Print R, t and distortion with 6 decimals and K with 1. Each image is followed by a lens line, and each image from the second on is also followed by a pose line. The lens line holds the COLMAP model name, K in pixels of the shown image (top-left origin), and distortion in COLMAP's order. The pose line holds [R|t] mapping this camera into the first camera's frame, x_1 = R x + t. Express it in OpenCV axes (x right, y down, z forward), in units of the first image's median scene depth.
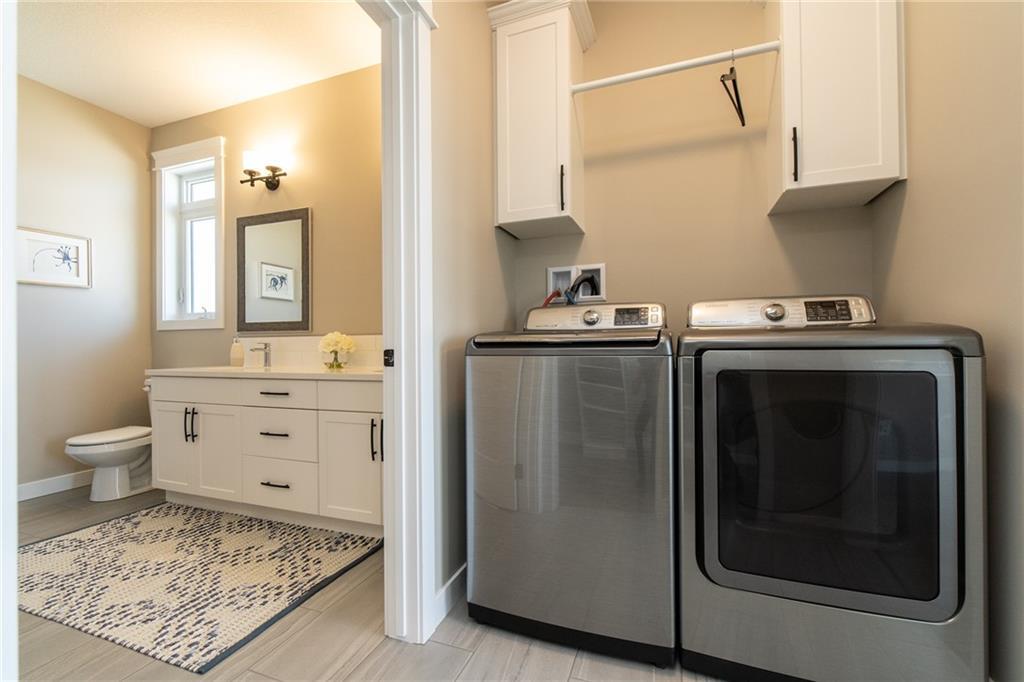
lens RADIAL K [[431.4, 0, 512.0], [0, 431.4, 341.0], [0, 0, 1]] dist [0.000168, -0.000534]
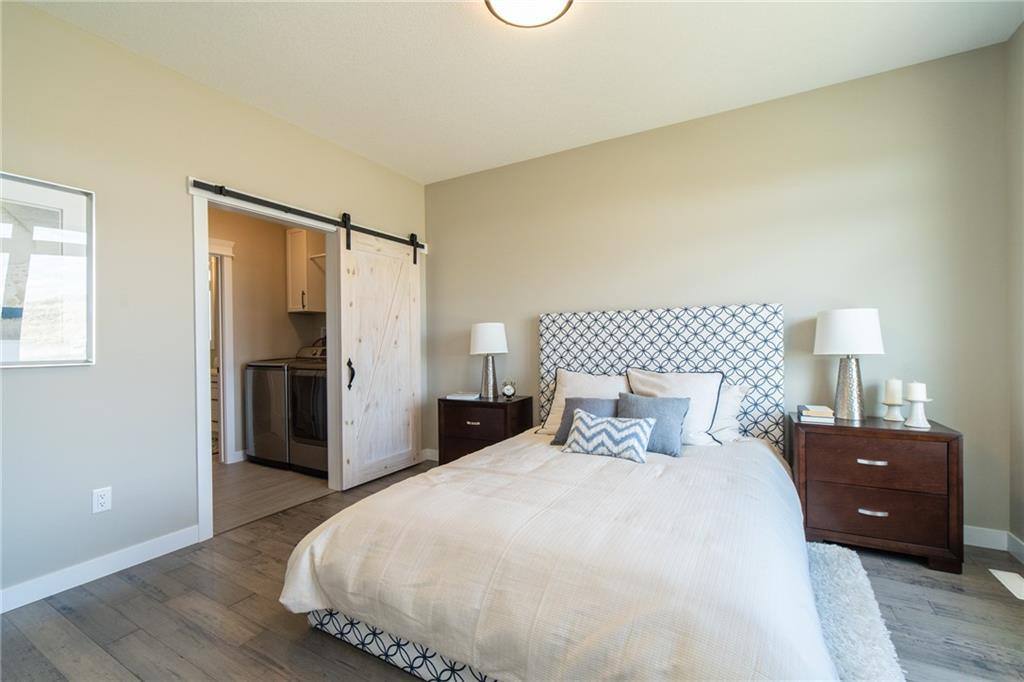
lens RADIAL K [[440.4, 0, 512.0], [0, 440.4, 341.0], [0, 0, 1]] dist [0.001730, -0.000085]
pose [[0.986639, -0.003787, -0.162876, 1.797947], [0.003747, 0.999993, -0.000551, -0.120070], [0.162877, -0.000067, 0.986646, -1.355182]]
